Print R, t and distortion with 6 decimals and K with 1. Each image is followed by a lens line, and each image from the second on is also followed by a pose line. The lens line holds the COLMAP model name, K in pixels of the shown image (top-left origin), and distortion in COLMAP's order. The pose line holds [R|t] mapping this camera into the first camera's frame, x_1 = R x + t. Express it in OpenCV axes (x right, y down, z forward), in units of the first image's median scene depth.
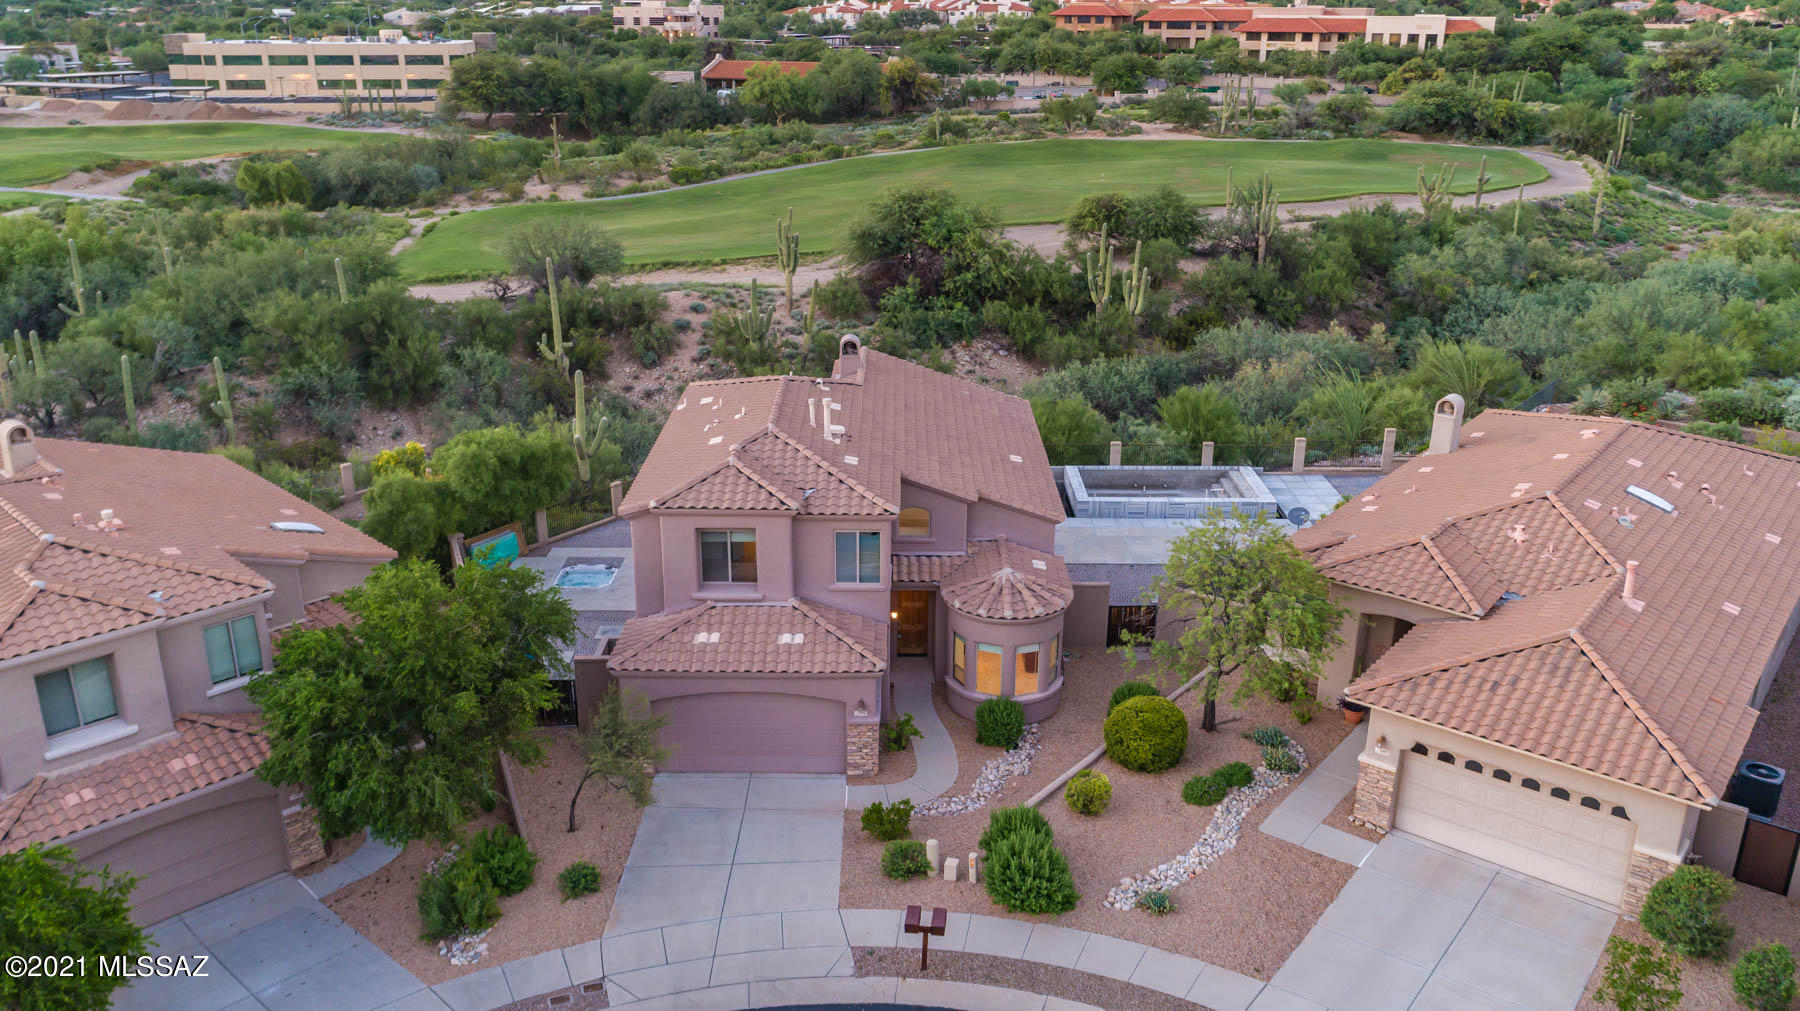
lens RADIAL K [[1387.1, 0, 899.9], [0, 1387.1, 530.8], [0, 0, 1]] dist [-0.015350, 0.011540]
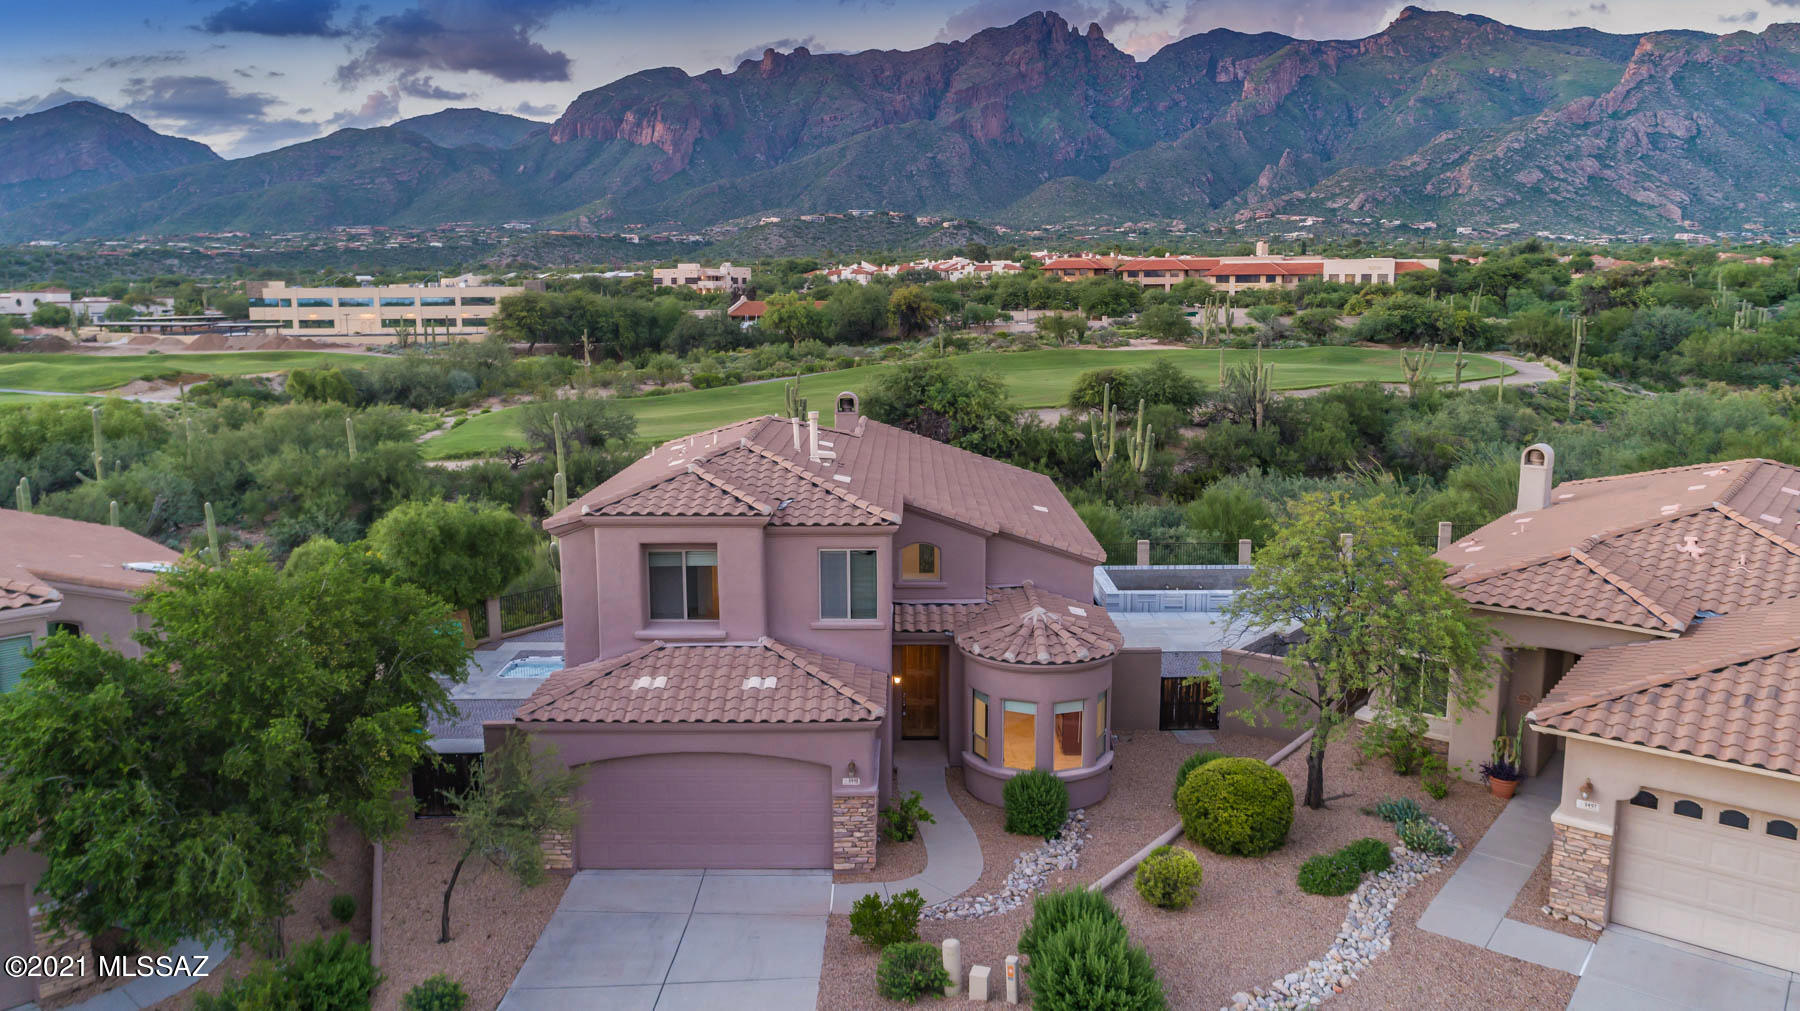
lens RADIAL K [[1261.4, 0, 900.0], [0, 1261.4, 505.5], [0, 0, 1]] dist [-0.014148, 0.005821]
pose [[0.999923, -0.010124, -0.007192, 0.001474], [0.008581, 0.981901, -0.189202, 0.039655], [0.008978, 0.189126, 0.981912, 0.106120]]
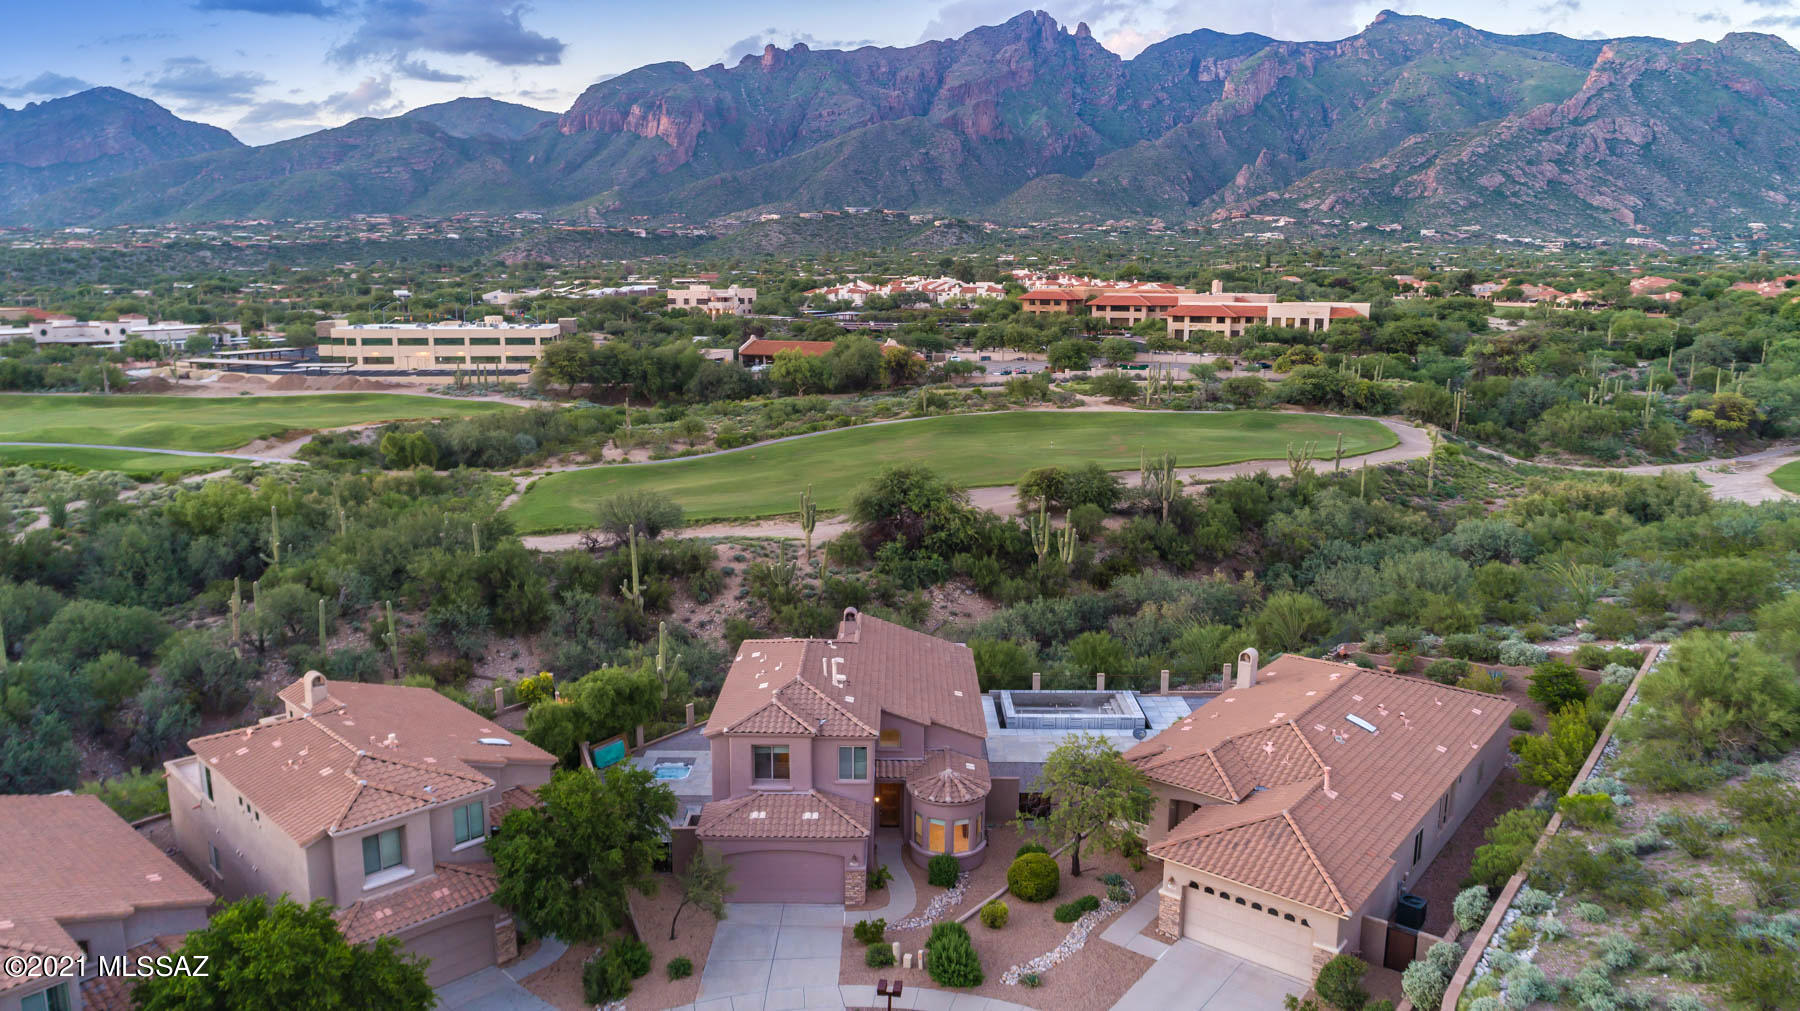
lens RADIAL K [[1197.8, 0, 900.5], [0, 1197.8, 525.9], [0, 0, 1]] dist [-0.013533, 0.006321]
pose [[1.000000, 0.000394, 0.000499, 0.008359], [-0.000313, 0.988048, -0.154148, -0.013680], [-0.000554, 0.154148, 0.988048, -0.143192]]
